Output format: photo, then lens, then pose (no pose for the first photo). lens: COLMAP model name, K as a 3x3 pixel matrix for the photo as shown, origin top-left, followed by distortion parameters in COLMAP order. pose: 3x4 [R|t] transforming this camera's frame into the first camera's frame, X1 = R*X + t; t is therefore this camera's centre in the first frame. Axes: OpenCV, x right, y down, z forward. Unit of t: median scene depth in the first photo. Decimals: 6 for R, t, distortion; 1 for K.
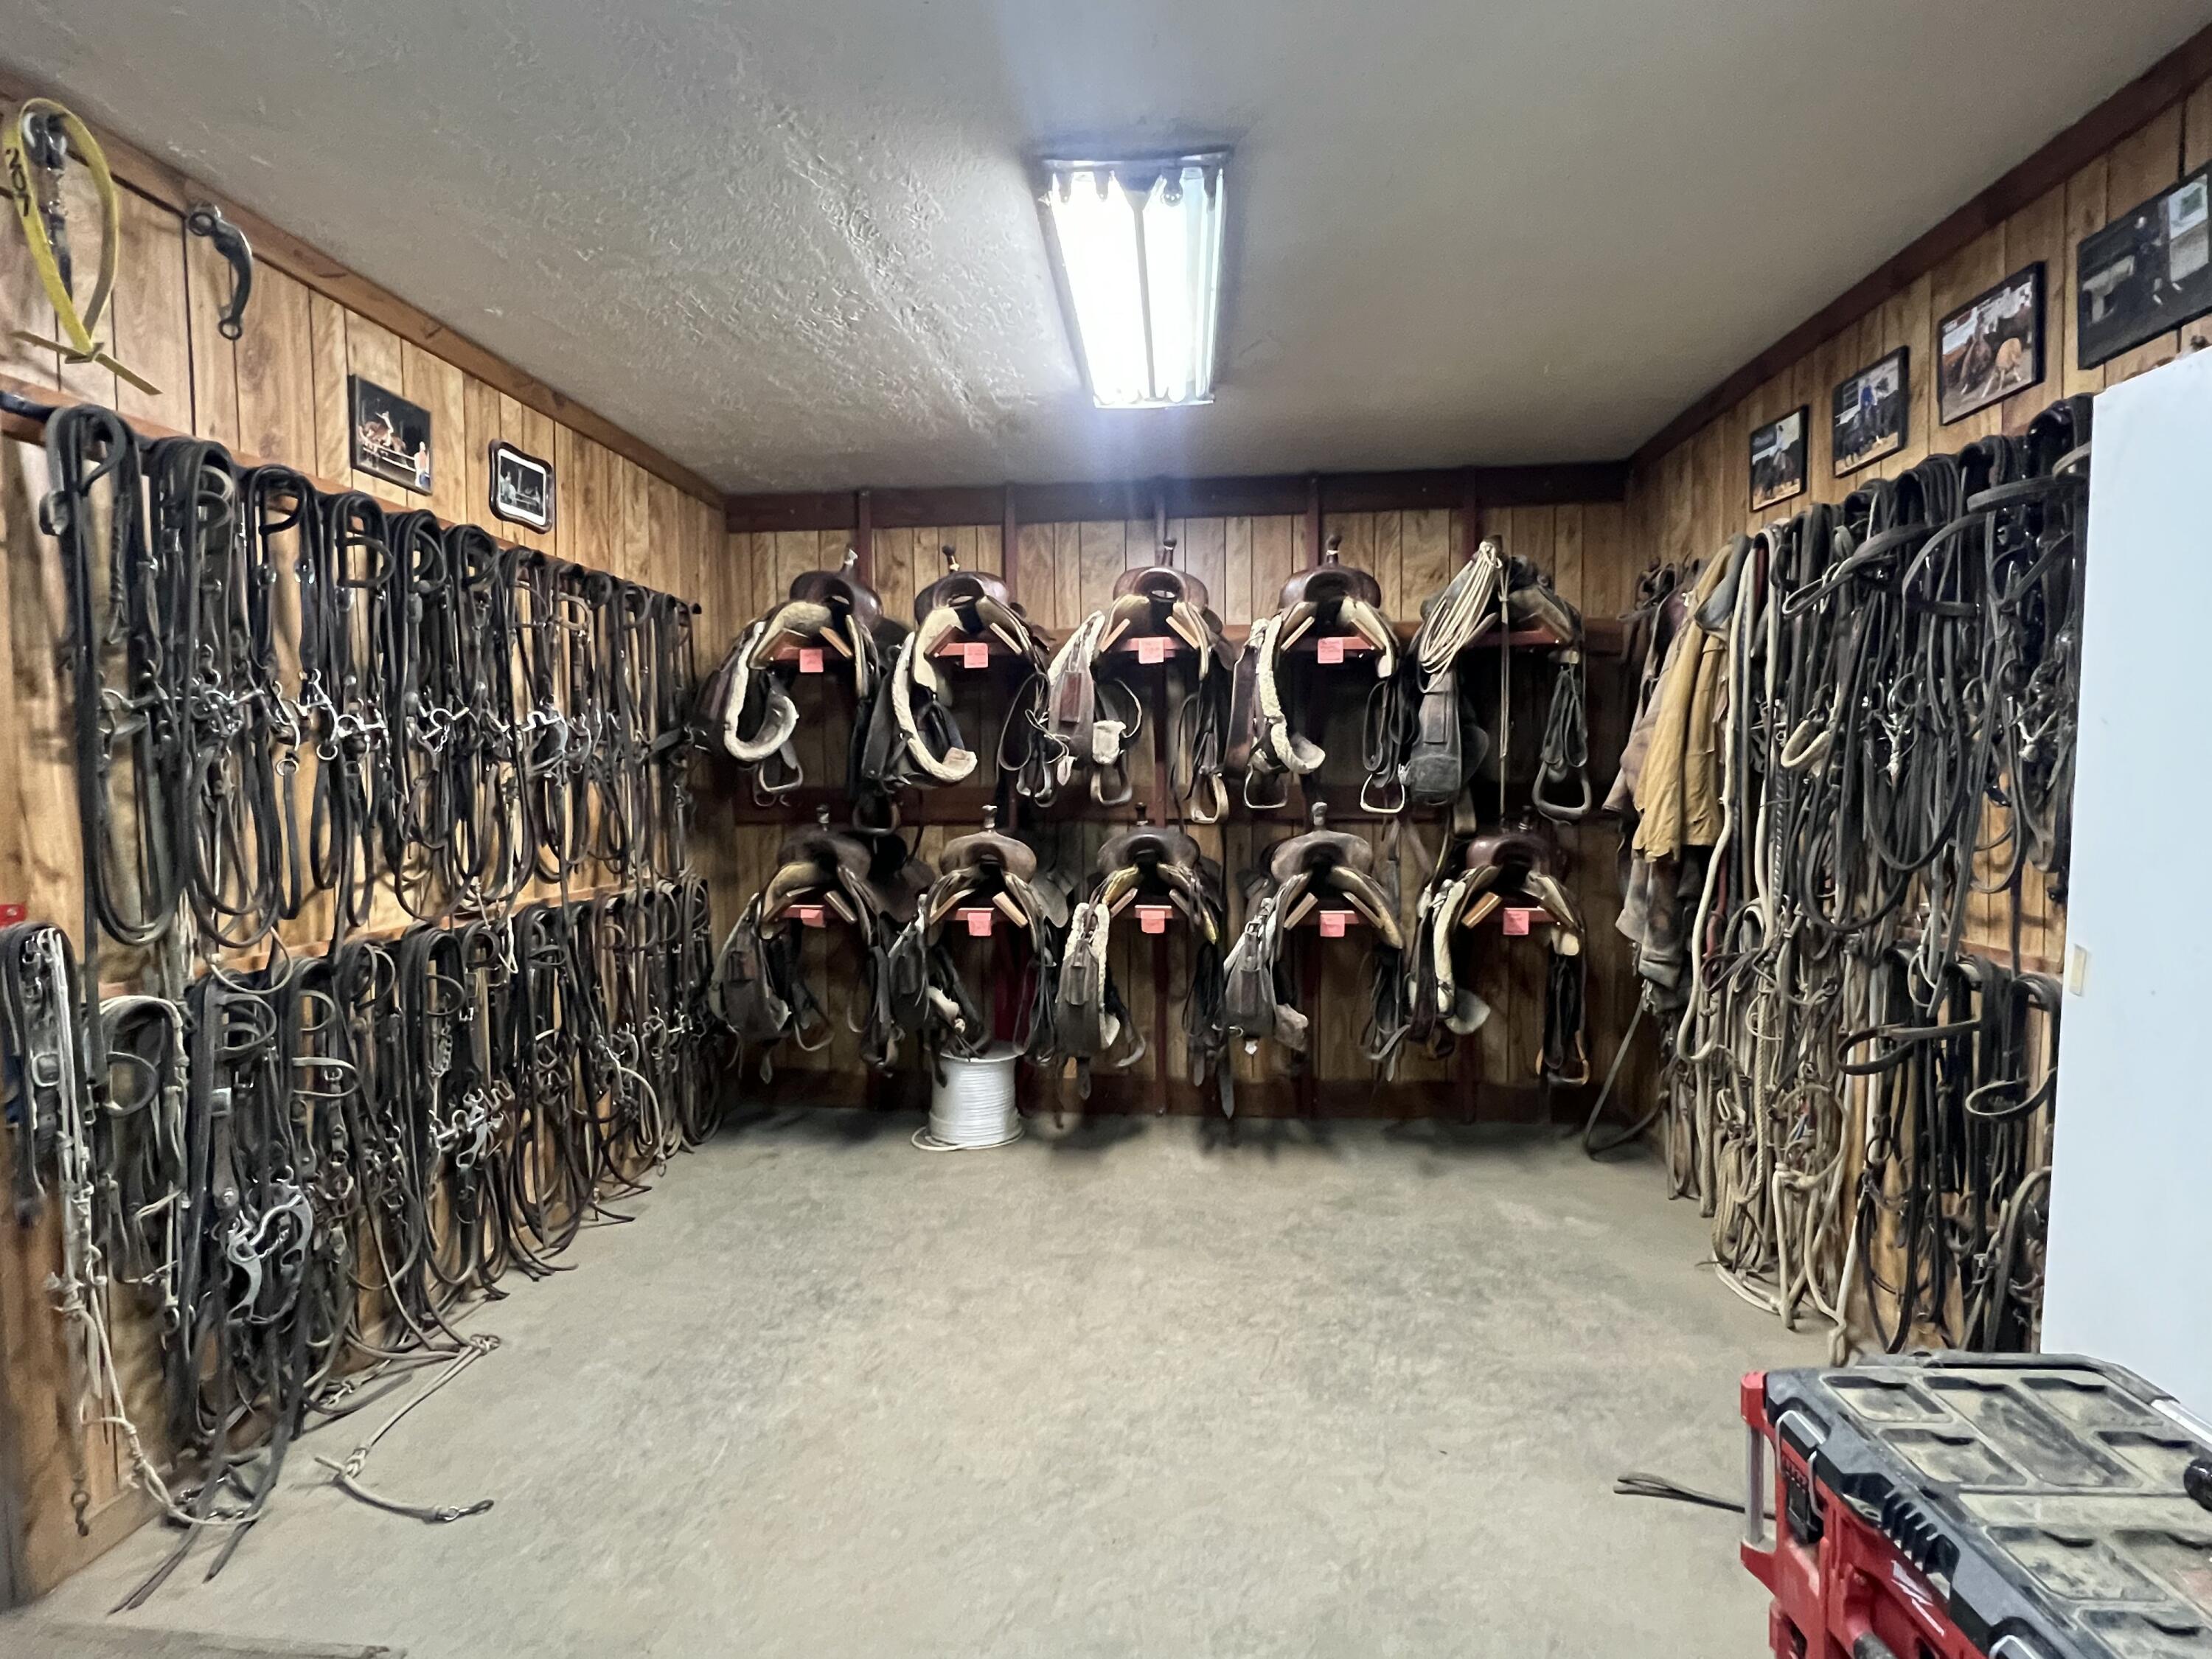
lens RADIAL K [[1152.5, 0, 1106.0], [0, 1152.5, 829.5], [0, 0, 1]] dist [0.001058, 0.000809]
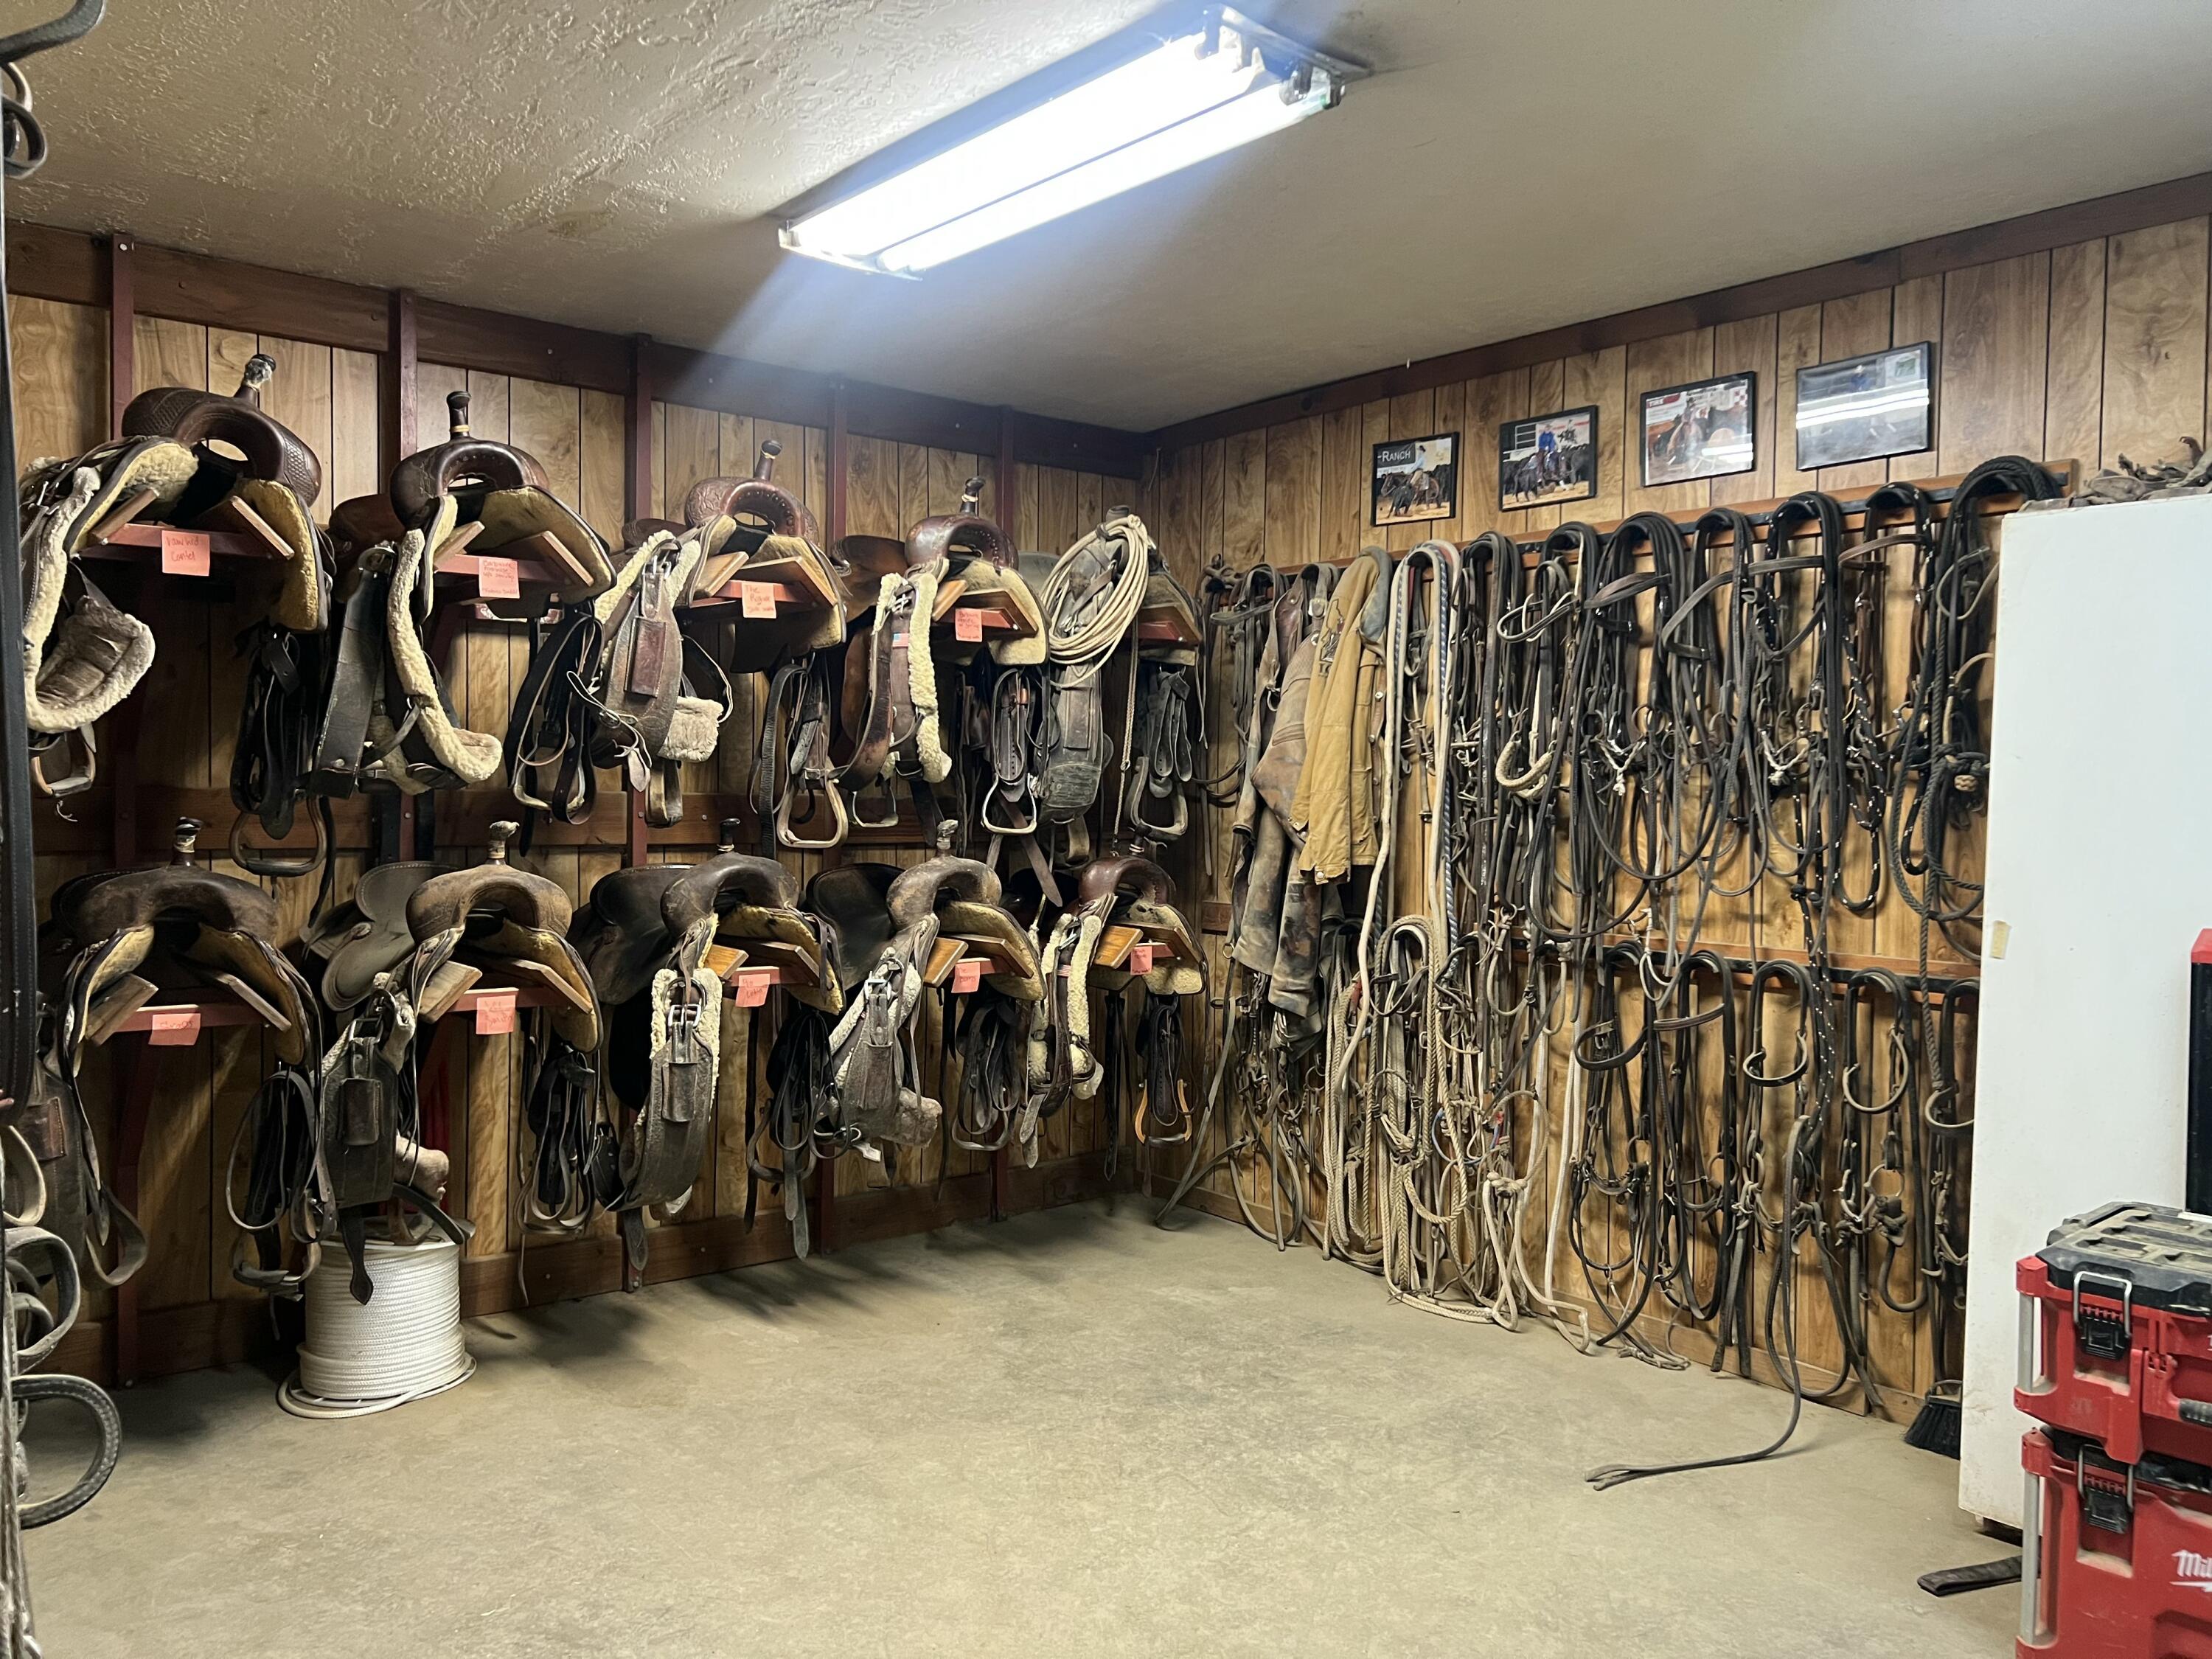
lens RADIAL K [[1673.9, 0, 1102.9], [0, 1673.9, 841.2], [0, 0, 1]] dist [0.153279, -0.299324]
pose [[0.705200, -0.003539, 0.708999, -0.572856], [0.015422, 0.999828, -0.010349, 0.004550], [-0.708841, 0.018232, 0.705133, 0.142403]]
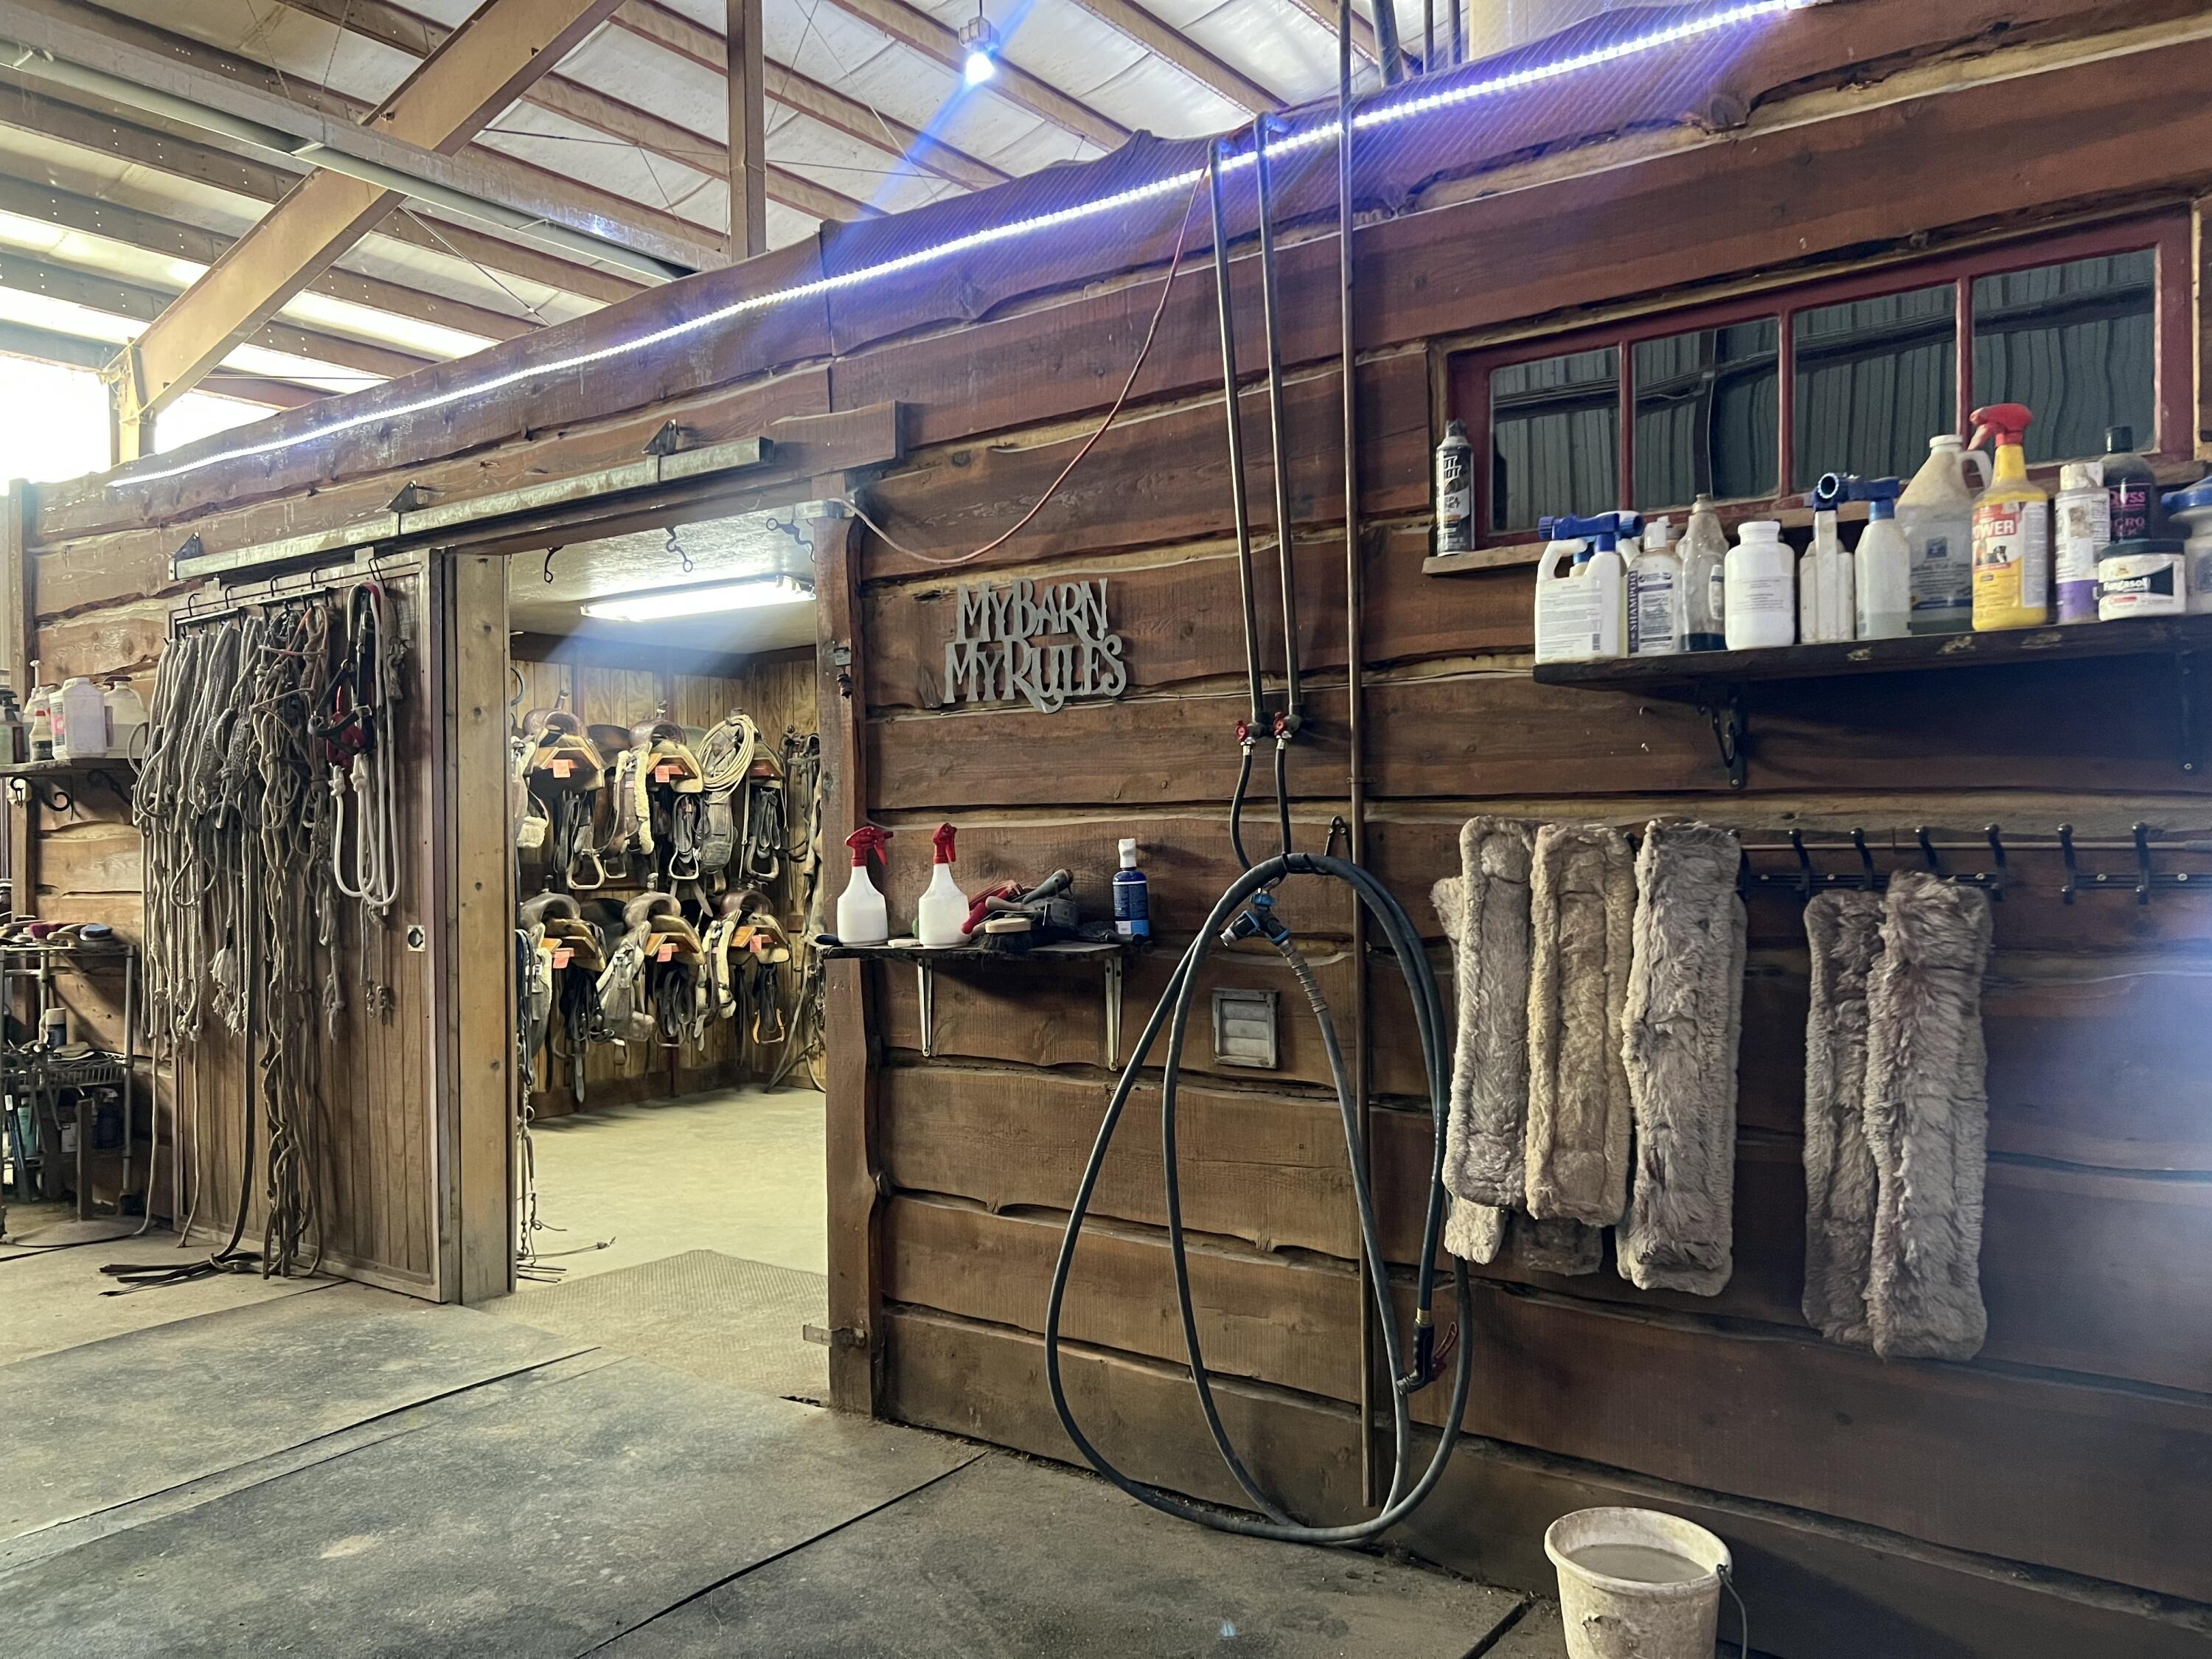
lens RADIAL K [[1673.9, 0, 1102.9], [0, 1673.9, 841.2], [0, 0, 1]] dist [0.153279, -0.299324]
pose [[0.511829, 0.001864, 0.859085, -1.506195], [0.049269, 0.998288, -0.031520, 0.035979], [-0.857673, 0.058459, 0.510861, -0.680719]]
